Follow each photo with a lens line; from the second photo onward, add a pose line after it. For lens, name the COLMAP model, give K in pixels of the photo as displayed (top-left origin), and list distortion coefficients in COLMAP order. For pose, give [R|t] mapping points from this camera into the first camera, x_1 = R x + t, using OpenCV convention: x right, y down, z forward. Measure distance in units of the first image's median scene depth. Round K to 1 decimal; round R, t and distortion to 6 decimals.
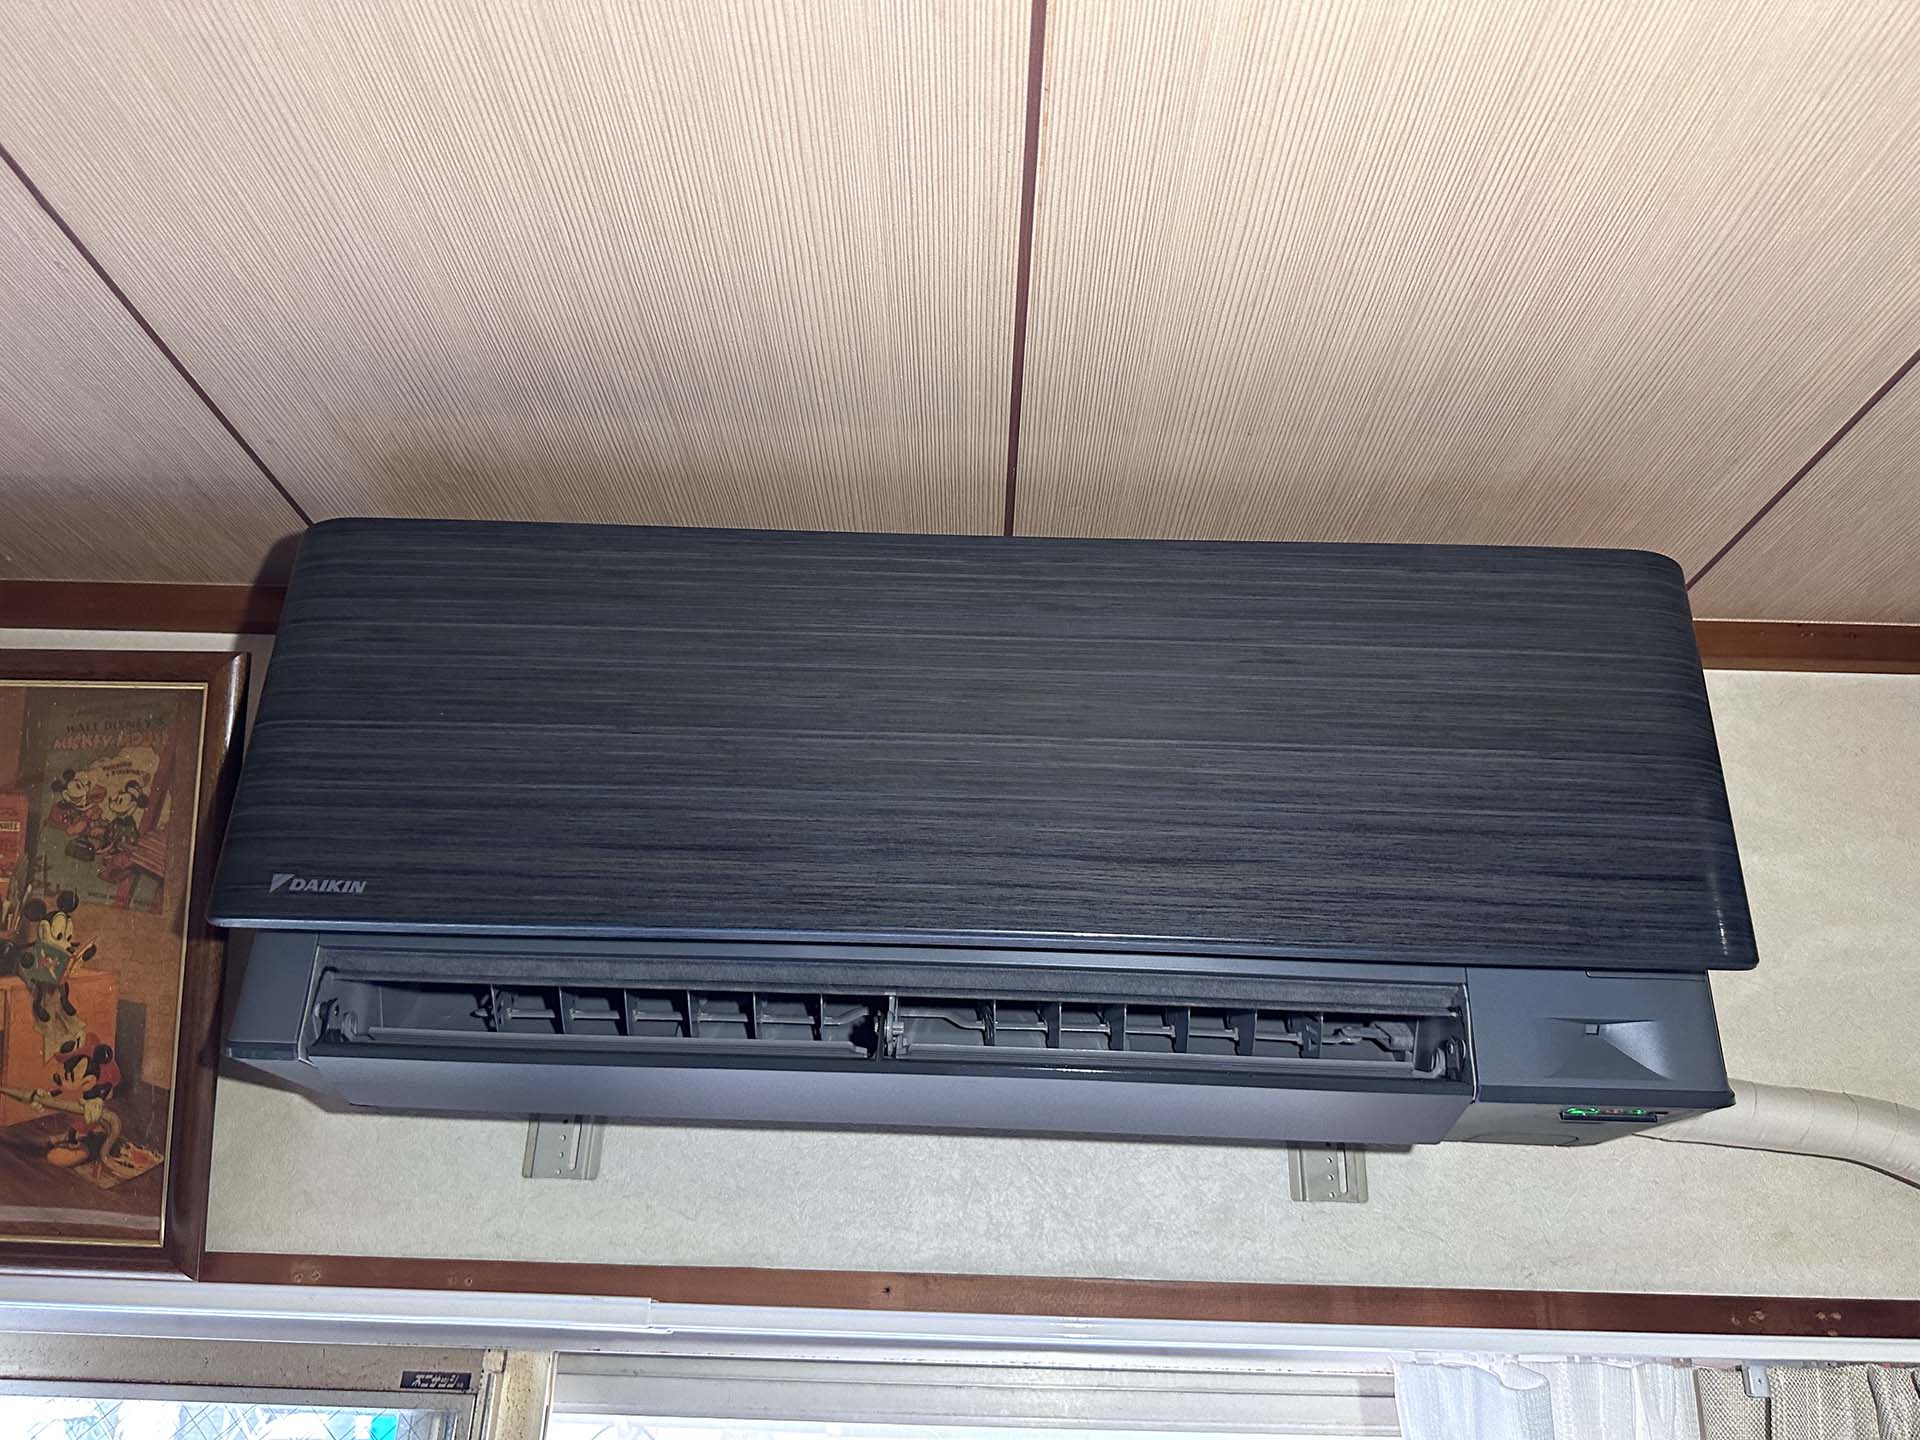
lens RADIAL K [[1382.6, 0, 968.5], [0, 1382.6, 701.7], [0, 0, 1]] dist [-0.038952, 0.004799]
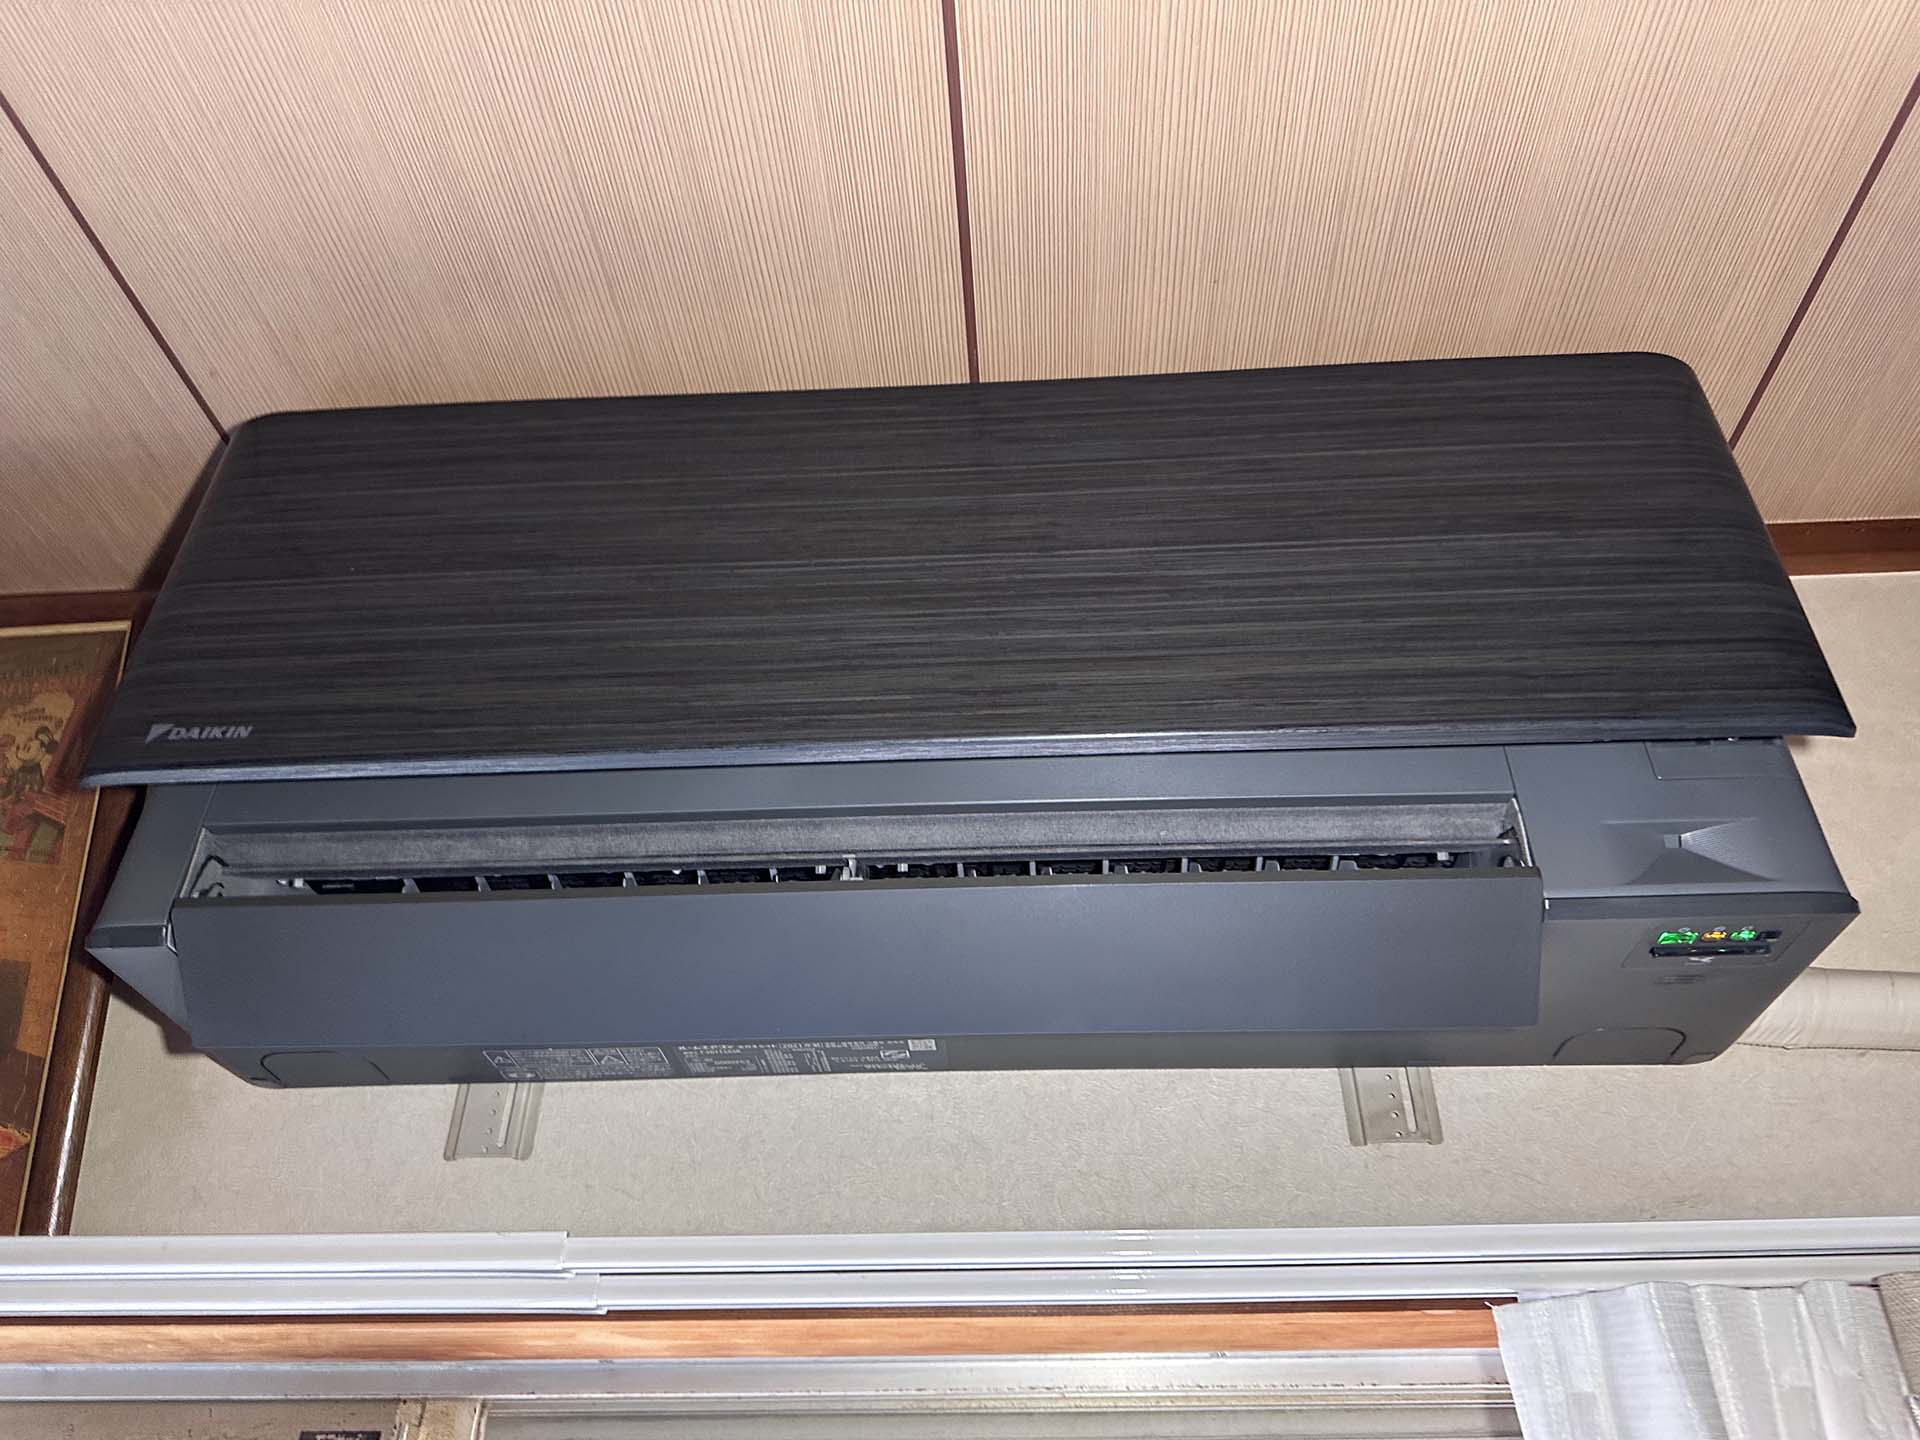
lens RADIAL K [[1382.6, 0, 977.6], [0, 1382.6, 715.7], [0, 0, 1]] dist [-0.038952, 0.004799]
pose [[0.997963, -0.056286, -0.030044, 0.056015], [0.048550, 0.975457, -0.214771, 0.317831], [0.041395, 0.212875, 0.976202, 0.138622]]
